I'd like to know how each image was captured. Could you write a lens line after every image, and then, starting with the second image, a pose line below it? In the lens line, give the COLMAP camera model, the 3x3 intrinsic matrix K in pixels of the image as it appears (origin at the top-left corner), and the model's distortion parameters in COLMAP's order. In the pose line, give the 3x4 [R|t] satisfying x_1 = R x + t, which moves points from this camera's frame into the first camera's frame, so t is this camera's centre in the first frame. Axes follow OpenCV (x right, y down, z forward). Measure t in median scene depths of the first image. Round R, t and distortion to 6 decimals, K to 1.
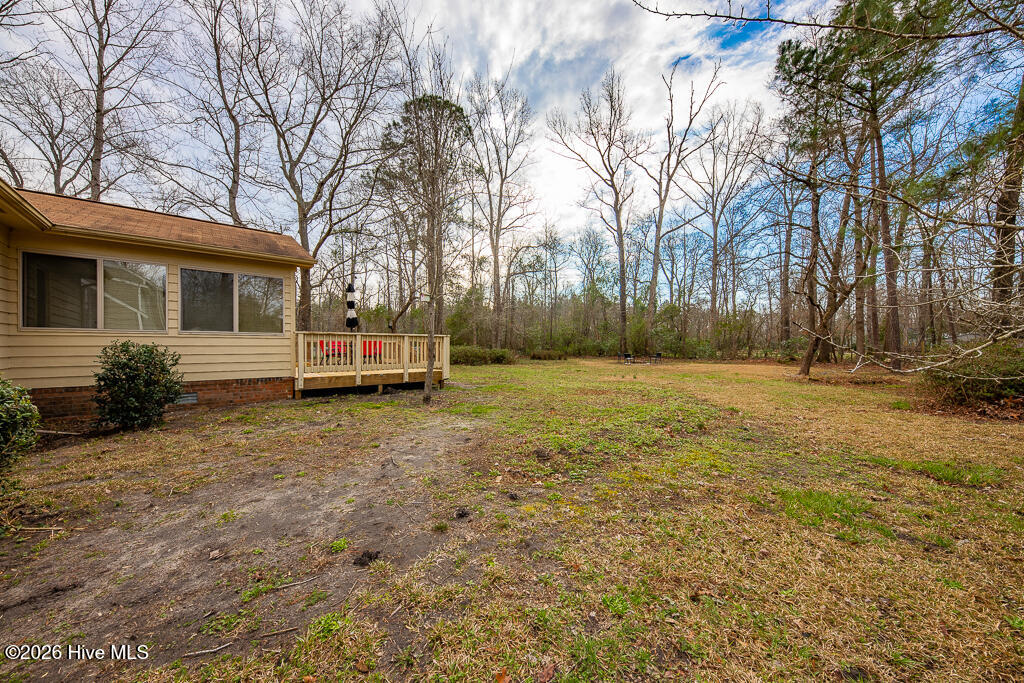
lens RADIAL K [[329.2, 0, 512.0], [0, 329.2, 341.5], [0, 0, 1]] dist [-0.000117, -0.000010]
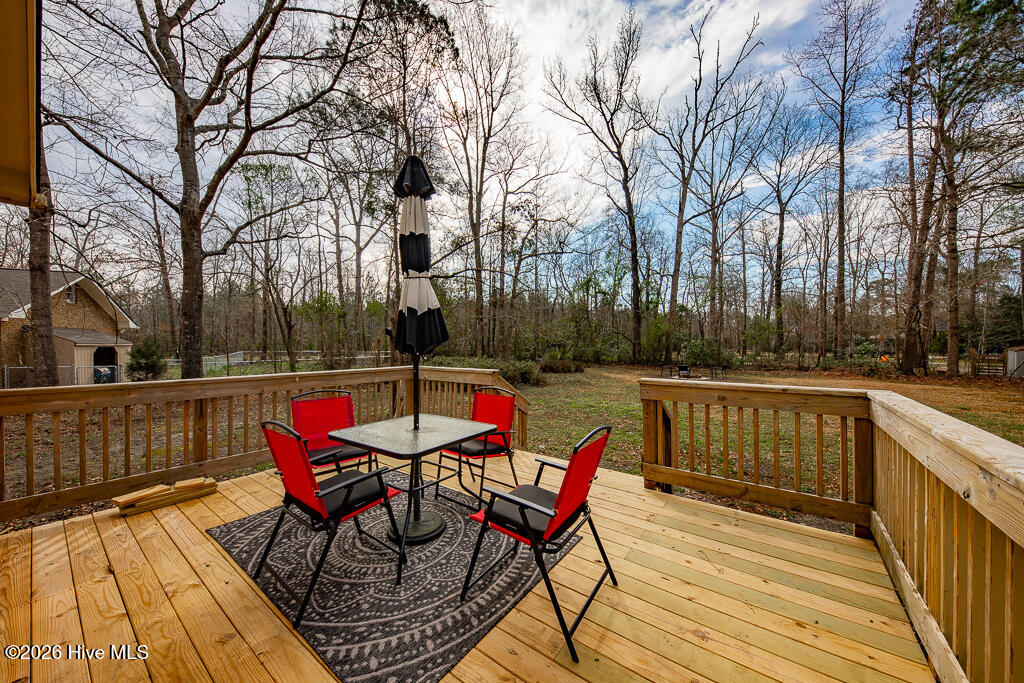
lens RADIAL K [[357.0, 0, 512.0], [0, 357.0, 341.5], [0, 0, 1]] dist [-0.000439, -0.000058]
pose [[0.985070, 0.005122, 0.172077, -0.110564], [-0.003602, 0.999952, -0.009145, -0.011593], [-0.172115, 0.008388, 0.985041, 0.178032]]
